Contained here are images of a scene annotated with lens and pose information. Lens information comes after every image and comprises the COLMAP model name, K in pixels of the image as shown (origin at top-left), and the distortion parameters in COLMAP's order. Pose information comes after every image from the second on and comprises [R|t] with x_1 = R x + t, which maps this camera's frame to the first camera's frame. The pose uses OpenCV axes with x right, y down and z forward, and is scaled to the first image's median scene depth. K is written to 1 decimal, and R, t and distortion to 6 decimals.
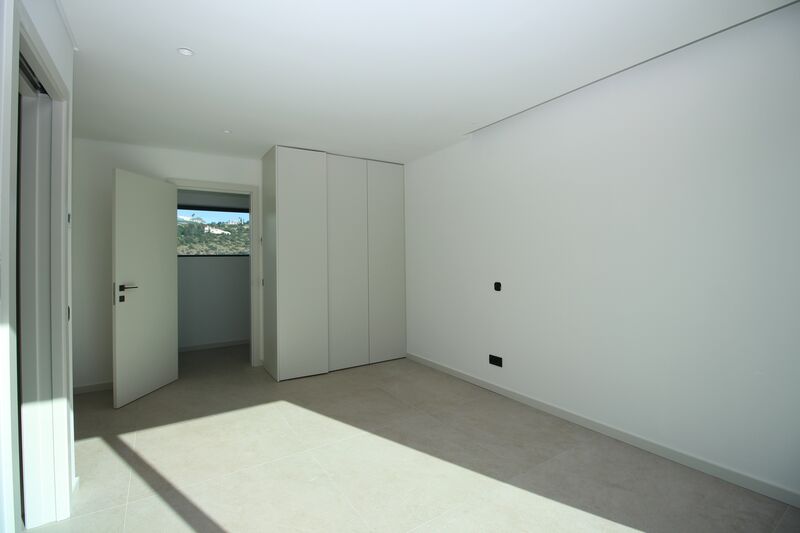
lens RADIAL K [[367.8, 0, 405.3], [0, 367.8, 256.9], [0, 0, 1]] dist [-0.014598, -0.005936]
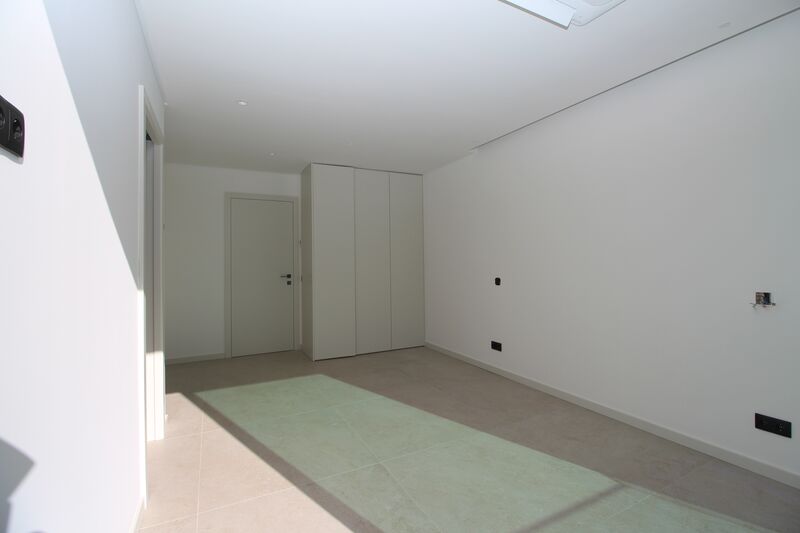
lens RADIAL K [[367.8, 0, 406.2], [0, 367.8, 259.9], [0, 0, 1]] dist [-0.014598, -0.005936]
pose [[0.994580, -0.000786, -0.103970, 0.098972], [0.000890, 0.999999, 0.000959, 0.013614], [0.103969, -0.001046, 0.994580, -0.201750]]
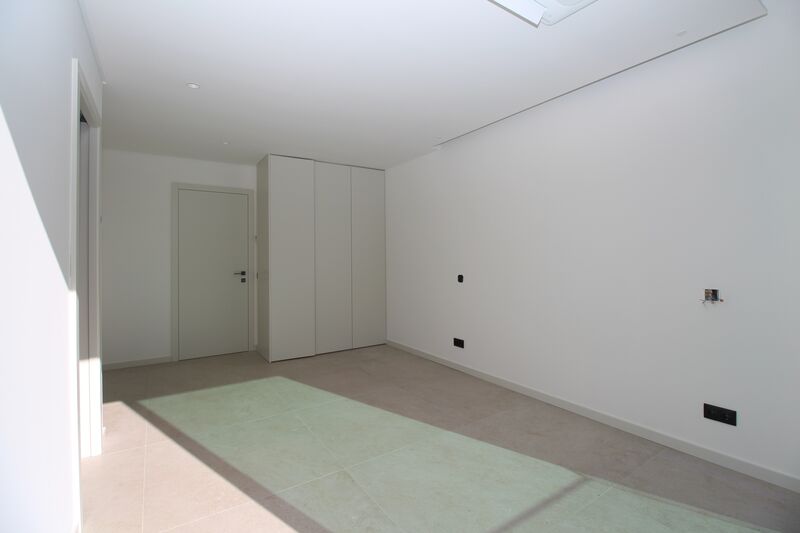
lens RADIAL K [[367.8, 0, 404.4], [0, 367.8, 257.0], [0, 0, 1]] dist [-0.014598, -0.005936]
pose [[0.999979, 0.003619, 0.005360, 0.079670], [-0.003636, 0.999988, 0.003227, 0.011487], [-0.005348, -0.003246, 0.999980, -0.177180]]
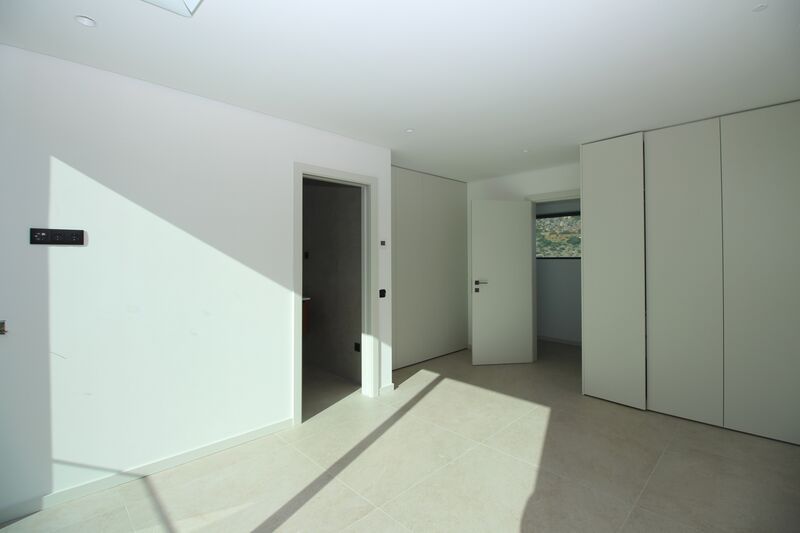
lens RADIAL K [[367.8, 0, 403.0], [0, 367.8, 258.8], [0, 0, 1]] dist [-0.014598, -0.005936]
pose [[0.199035, 0.013996, -0.979892, 0.631937], [0.004956, 0.999871, 0.015288, -0.034323], [0.979980, -0.007900, 0.198940, 0.469036]]
